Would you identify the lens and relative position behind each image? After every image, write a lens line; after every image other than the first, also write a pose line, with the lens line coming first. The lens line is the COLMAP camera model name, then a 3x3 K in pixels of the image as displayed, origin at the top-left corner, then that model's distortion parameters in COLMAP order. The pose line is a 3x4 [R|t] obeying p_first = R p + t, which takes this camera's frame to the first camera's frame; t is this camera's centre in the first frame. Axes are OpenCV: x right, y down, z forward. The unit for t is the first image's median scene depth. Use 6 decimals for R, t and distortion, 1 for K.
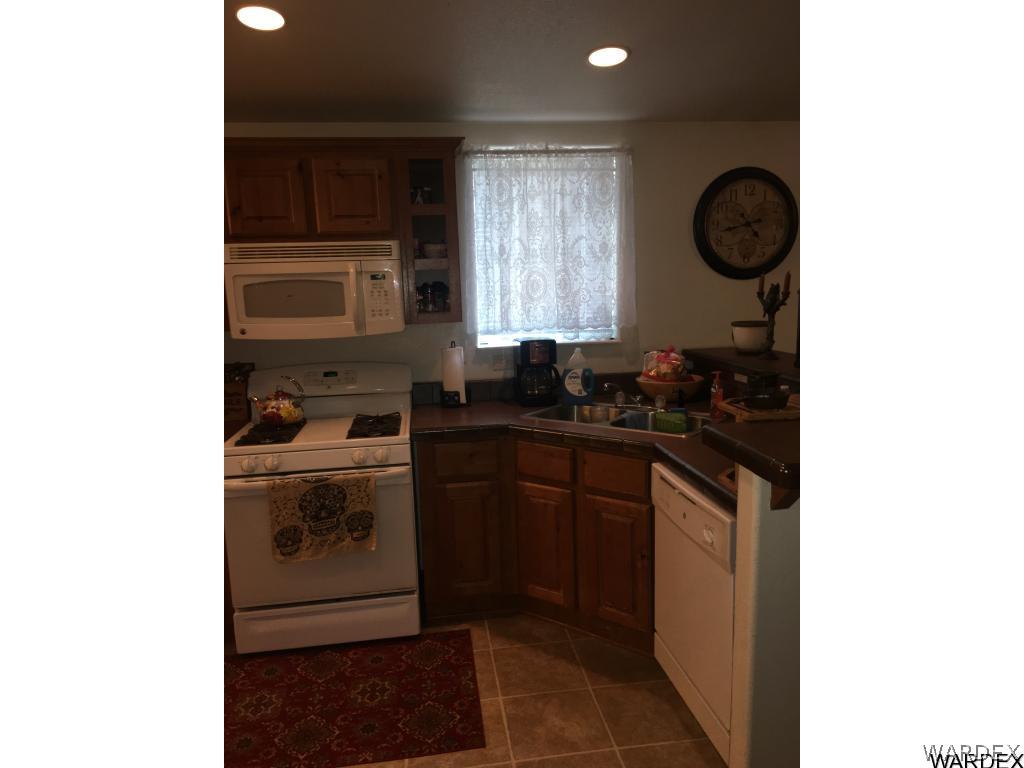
lens RADIAL K [[649.5, 0, 511.9], [0, 649.5, 382.3], [0, 0, 1]] dist [0.043223, -0.013213]
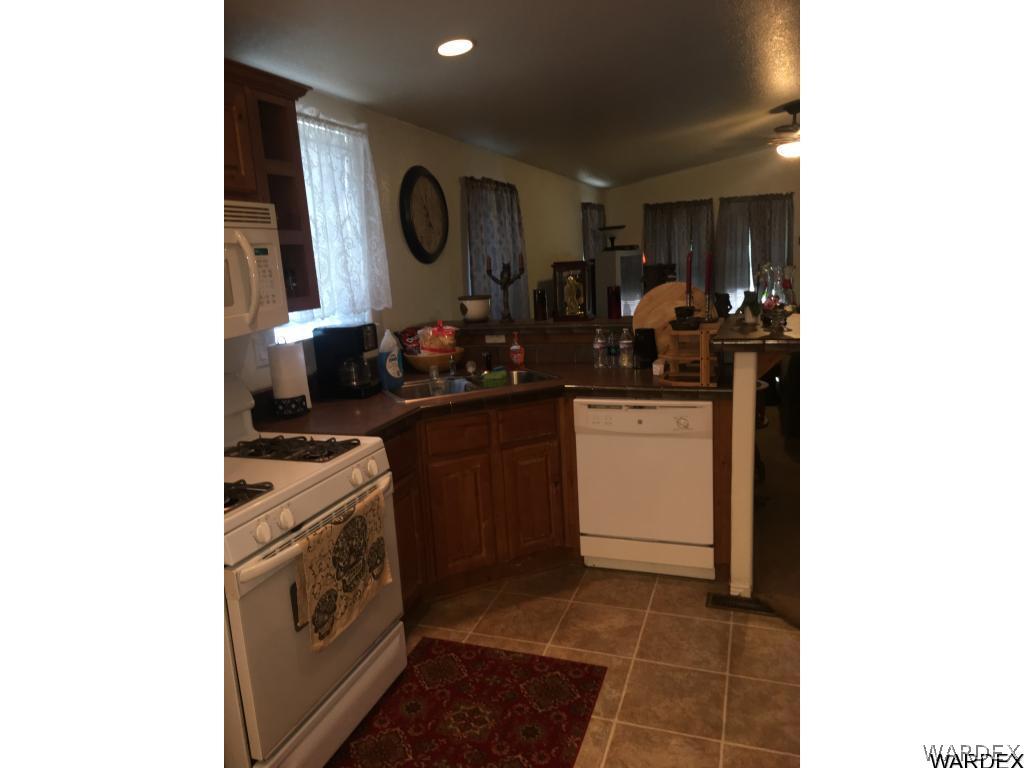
lens RADIAL K [[649.5, 0, 501.7], [0, 649.5, 383.1], [0, 0, 1]] dist [0.043223, -0.013213]
pose [[0.481601, -0.160231, 0.861618, -0.820810], [0.176948, 0.980675, 0.083466, -0.030822], [-0.858341, 0.112264, 0.500647, 0.449463]]
